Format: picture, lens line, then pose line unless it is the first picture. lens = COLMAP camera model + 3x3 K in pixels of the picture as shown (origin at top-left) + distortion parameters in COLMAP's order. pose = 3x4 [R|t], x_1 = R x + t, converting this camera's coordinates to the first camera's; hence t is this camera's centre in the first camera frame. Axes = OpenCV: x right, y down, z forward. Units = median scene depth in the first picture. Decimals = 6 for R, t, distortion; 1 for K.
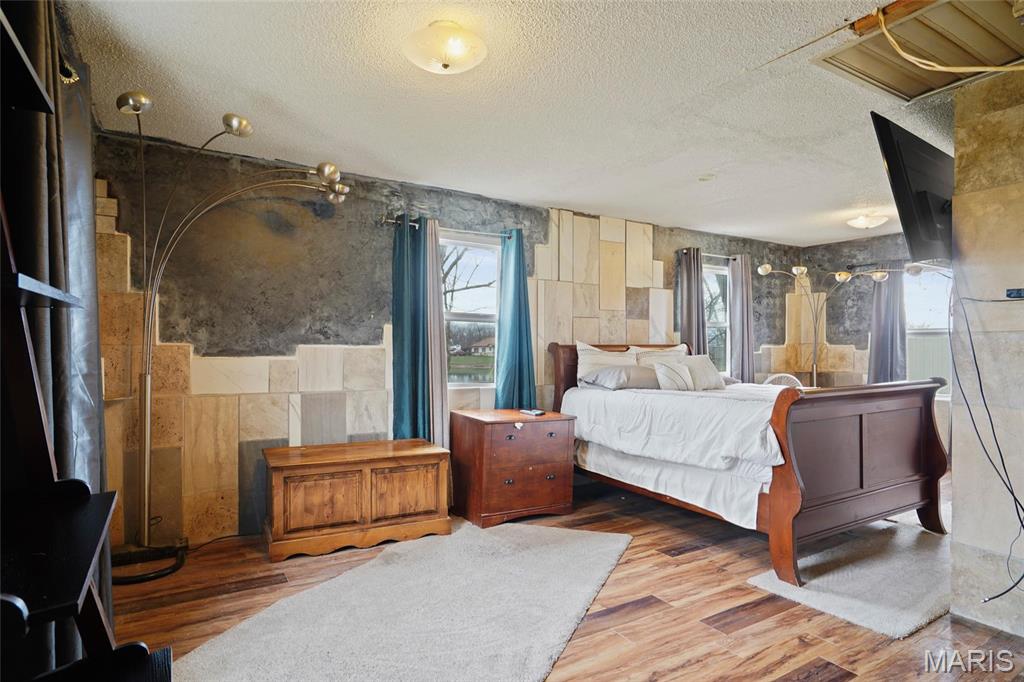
lens RADIAL K [[595.5, 0, 516.4], [0, 595.5, 341.4], [0, 0, 1]] dist [-0.018079, 0.004092]
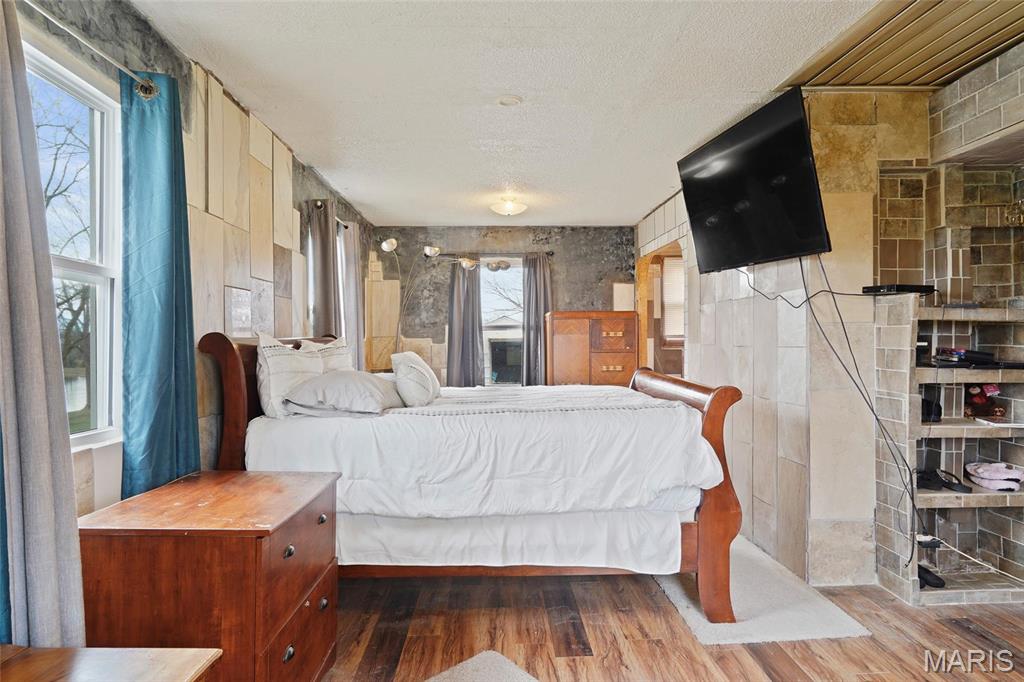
lens RADIAL K [[595.5, 0, 513.8], [0, 595.5, 347.7], [0, 0, 1]] dist [-0.018079, 0.004092]
pose [[0.482264, -0.016705, 0.875867, -0.321662], [0.000190, 0.999820, 0.018965, 0.005532], [-0.876026, -0.008979, 0.482180, 0.688750]]
